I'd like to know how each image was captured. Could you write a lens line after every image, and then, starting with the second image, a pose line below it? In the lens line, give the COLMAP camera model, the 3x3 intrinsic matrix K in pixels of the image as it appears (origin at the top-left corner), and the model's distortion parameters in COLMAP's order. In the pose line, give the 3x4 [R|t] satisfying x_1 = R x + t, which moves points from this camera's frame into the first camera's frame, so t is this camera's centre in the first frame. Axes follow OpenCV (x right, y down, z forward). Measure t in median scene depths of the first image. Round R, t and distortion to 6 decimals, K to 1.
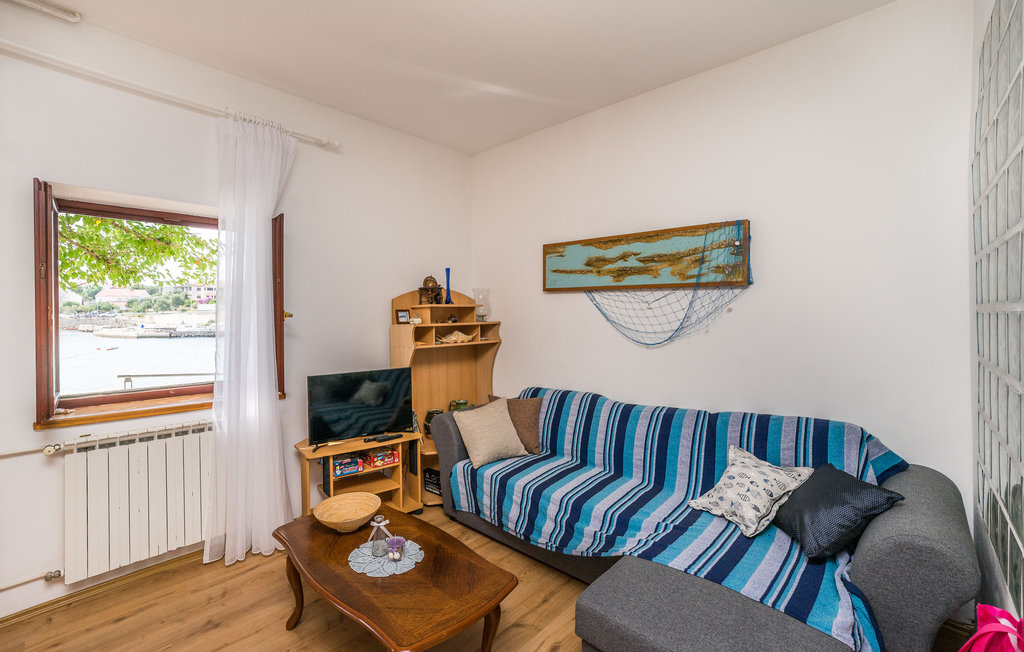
lens RADIAL K [[424.0, 0, 478.3], [0, 424.0, 313.6], [0, 0, 1]] dist [-0.003568, -0.000496]
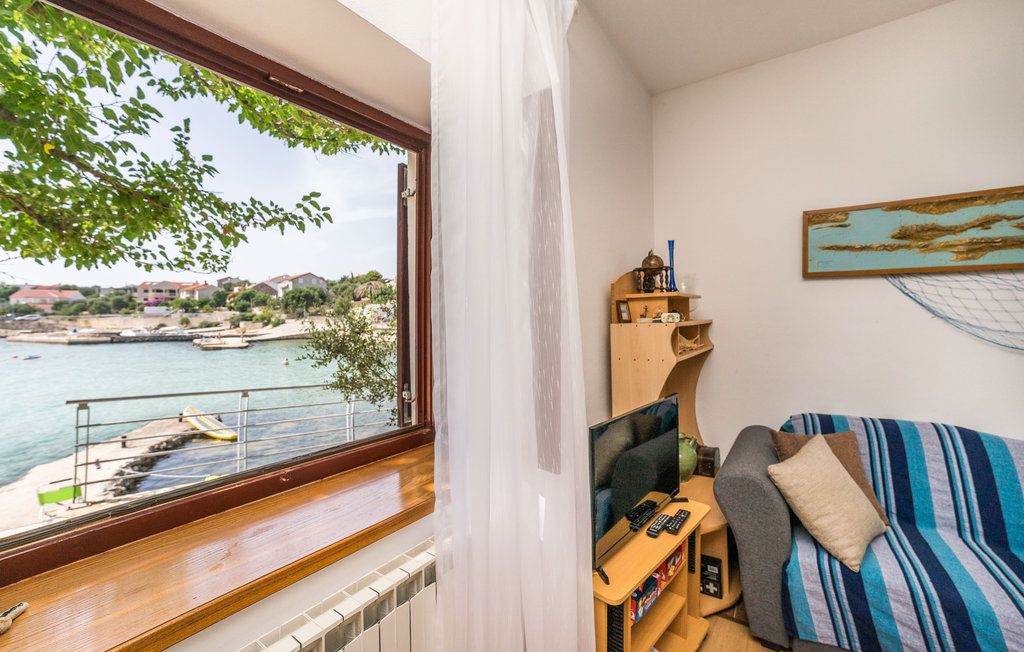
lens RADIAL K [[385.2, 0, 510.6], [0, 385.2, 314.7], [0, 0, 1]] dist [0.002735, 0.000631]
pose [[0.984454, 0.001940, 0.175633, -0.313347], [-0.000671, 0.999973, -0.007281, 0.011448], [-0.175642, 0.007050, 0.984429, 0.313247]]
